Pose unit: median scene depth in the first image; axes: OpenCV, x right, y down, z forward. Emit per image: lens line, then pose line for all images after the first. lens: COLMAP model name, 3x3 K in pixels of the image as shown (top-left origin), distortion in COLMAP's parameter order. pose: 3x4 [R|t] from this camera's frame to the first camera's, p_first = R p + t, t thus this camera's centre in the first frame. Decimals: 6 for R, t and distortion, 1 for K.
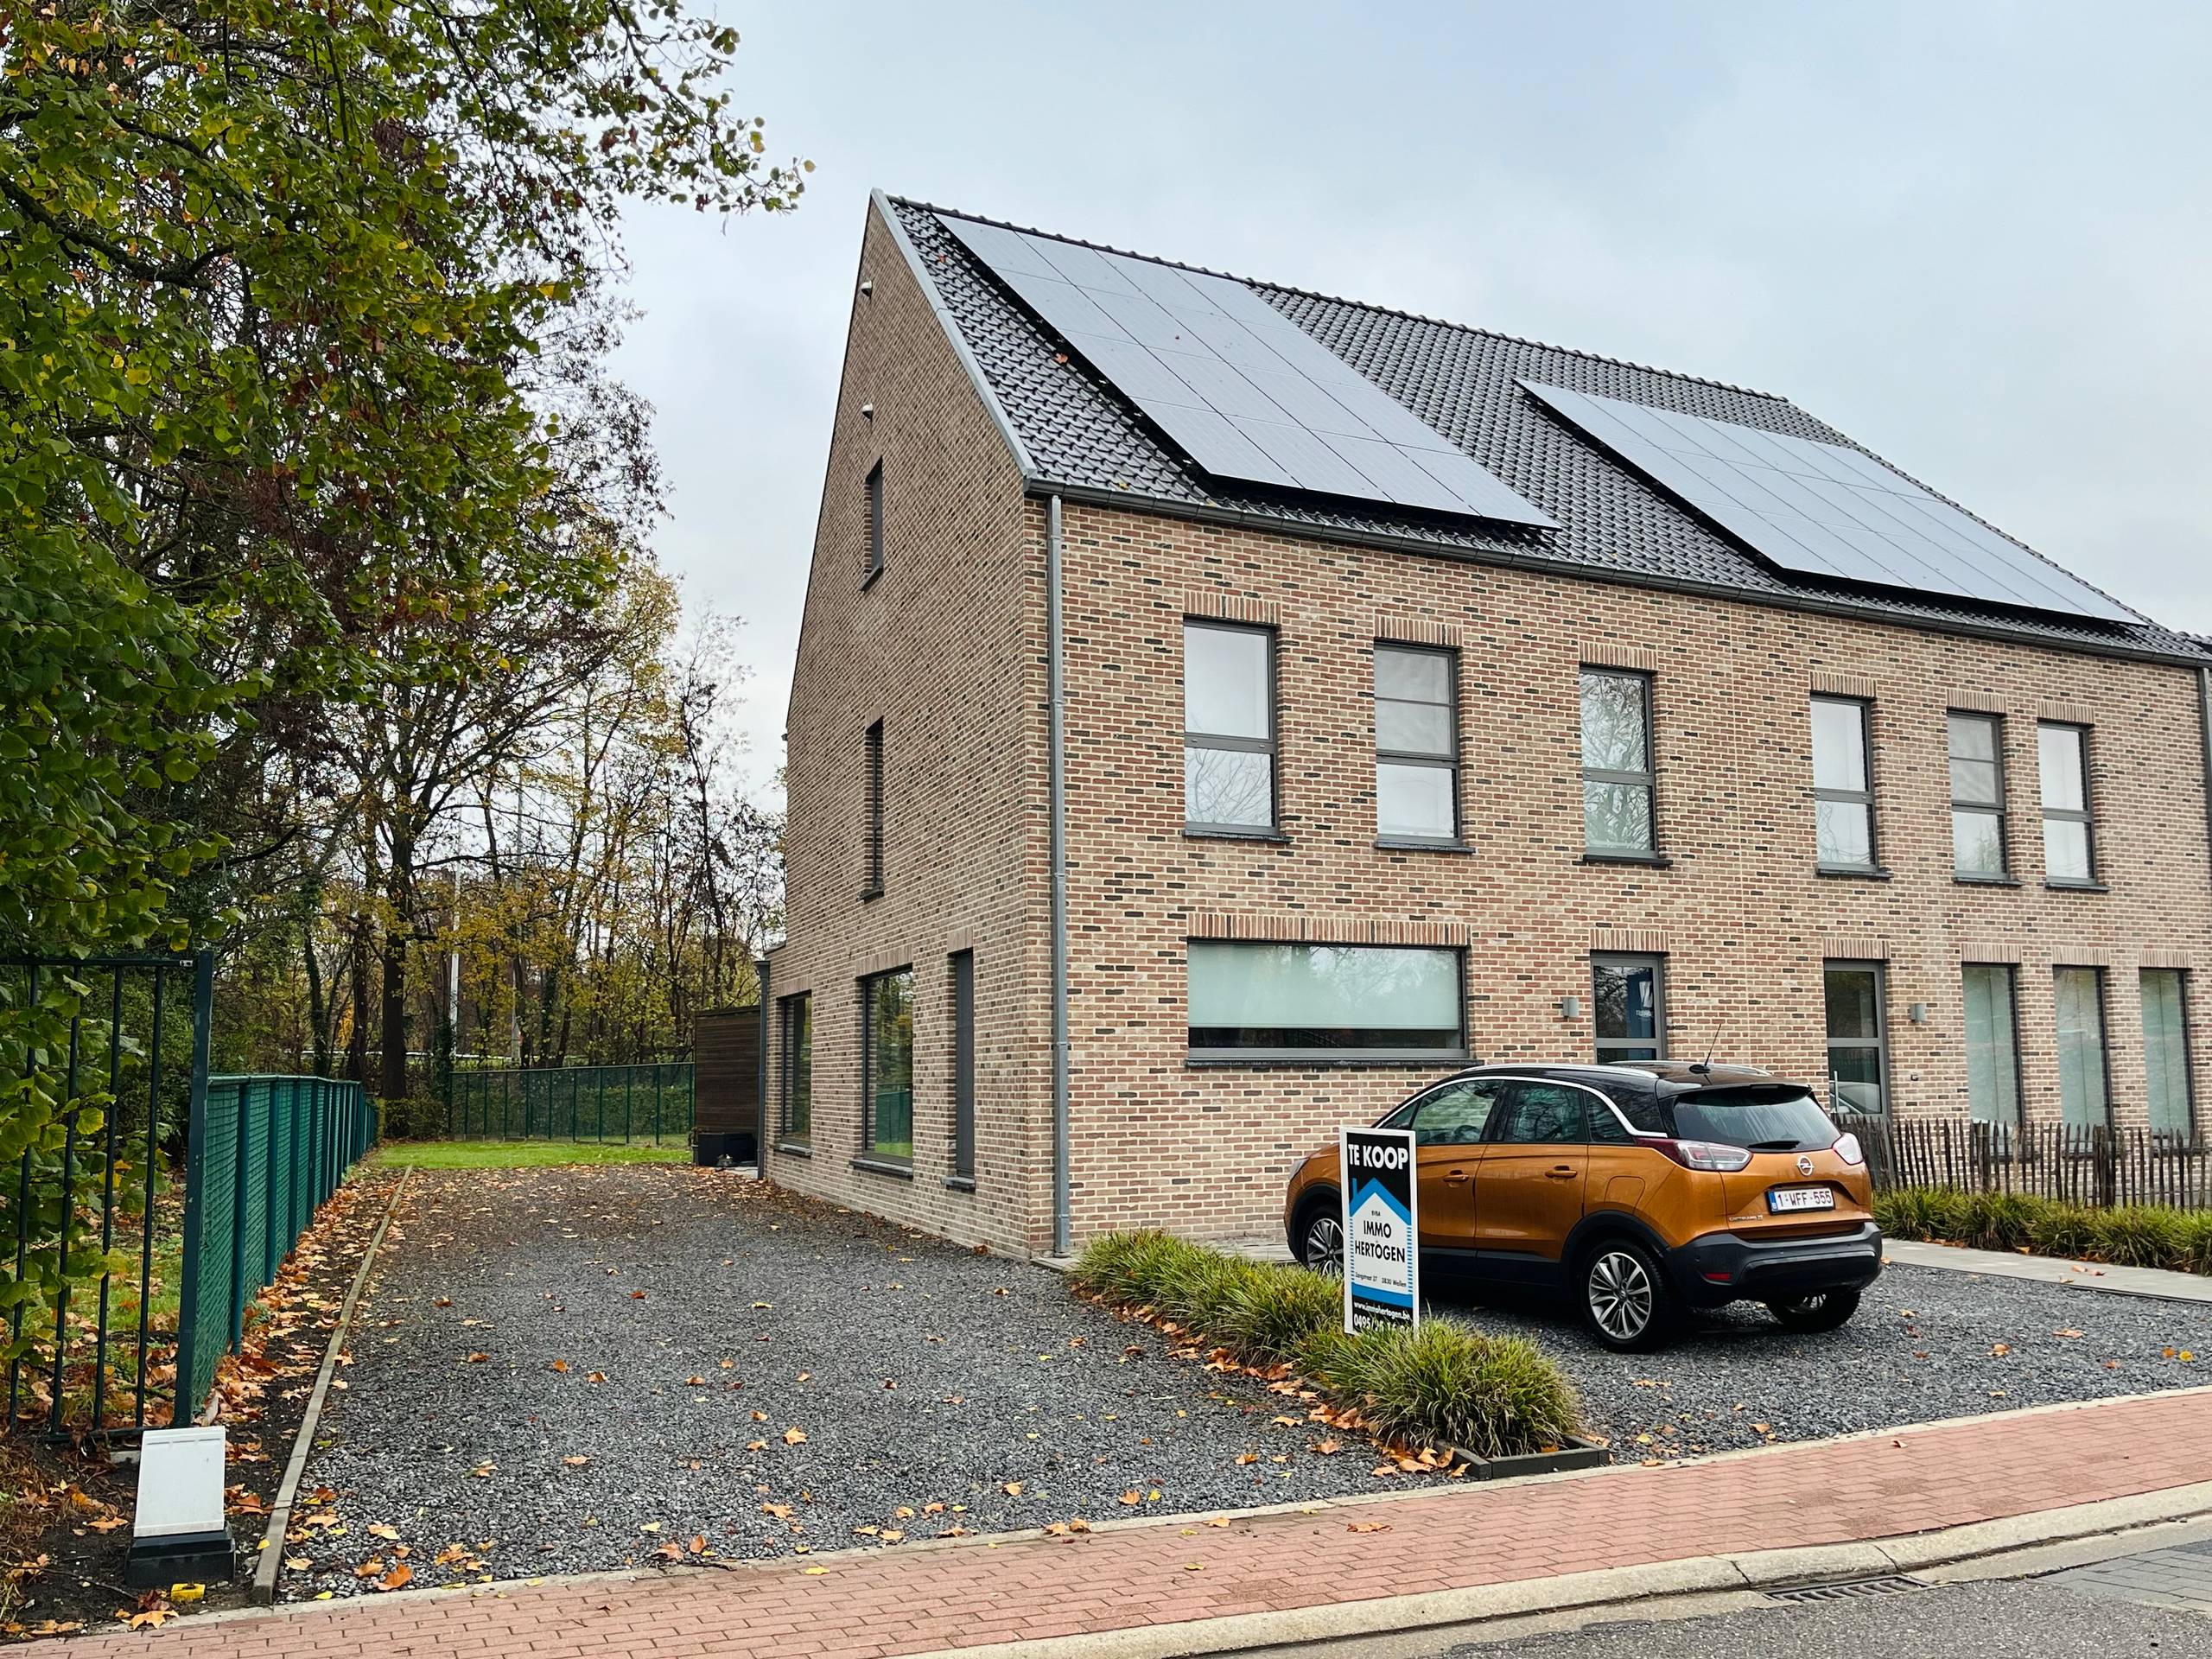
lens RADIAL K [[2068.9, 0, 1098.7], [0, 2068.9, 831.5], [0, 0, 1]] dist [0.064134, 0.000000]
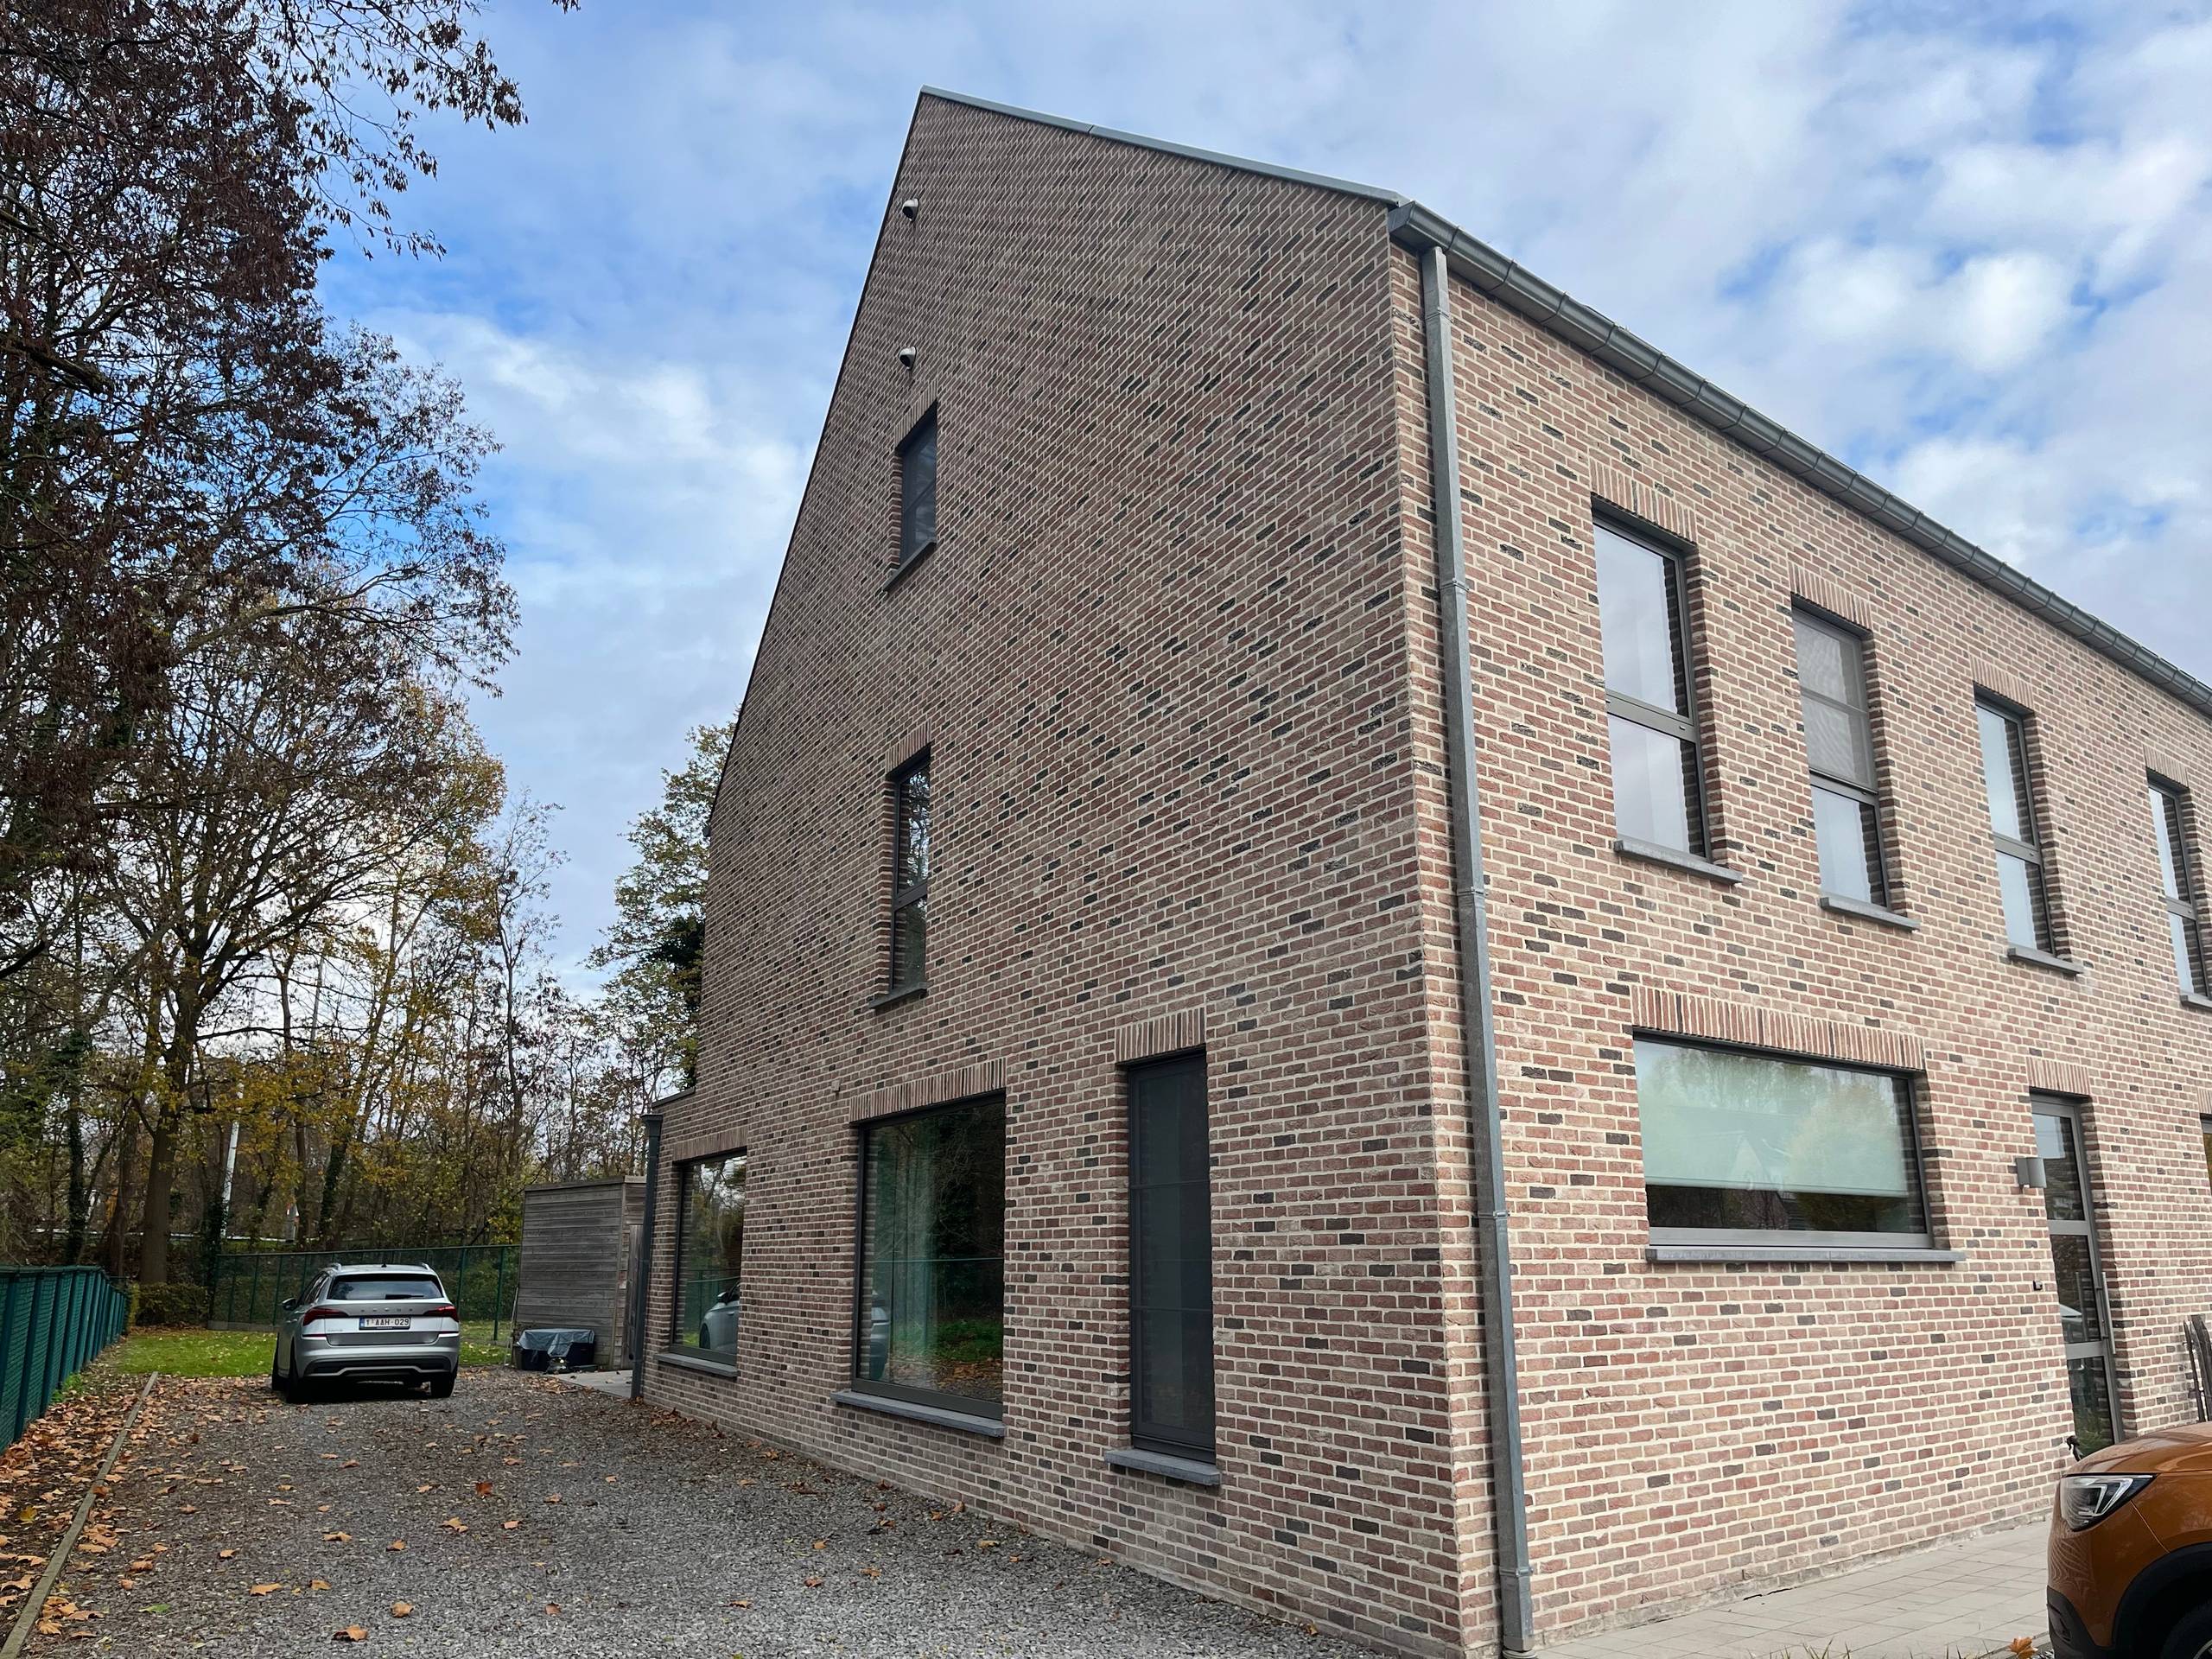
lens RADIAL K [[1670.6, 0, 1106.1], [0, 1670.6, 821.8], [0, 0, 1]] dist [0.020460, -0.007834]
pose [[0.984869, 0.049397, 0.166109, -0.160981], [-0.025890, 0.989698, -0.140809, 0.057457], [-0.171354, 0.134378, 0.976002, 0.511989]]
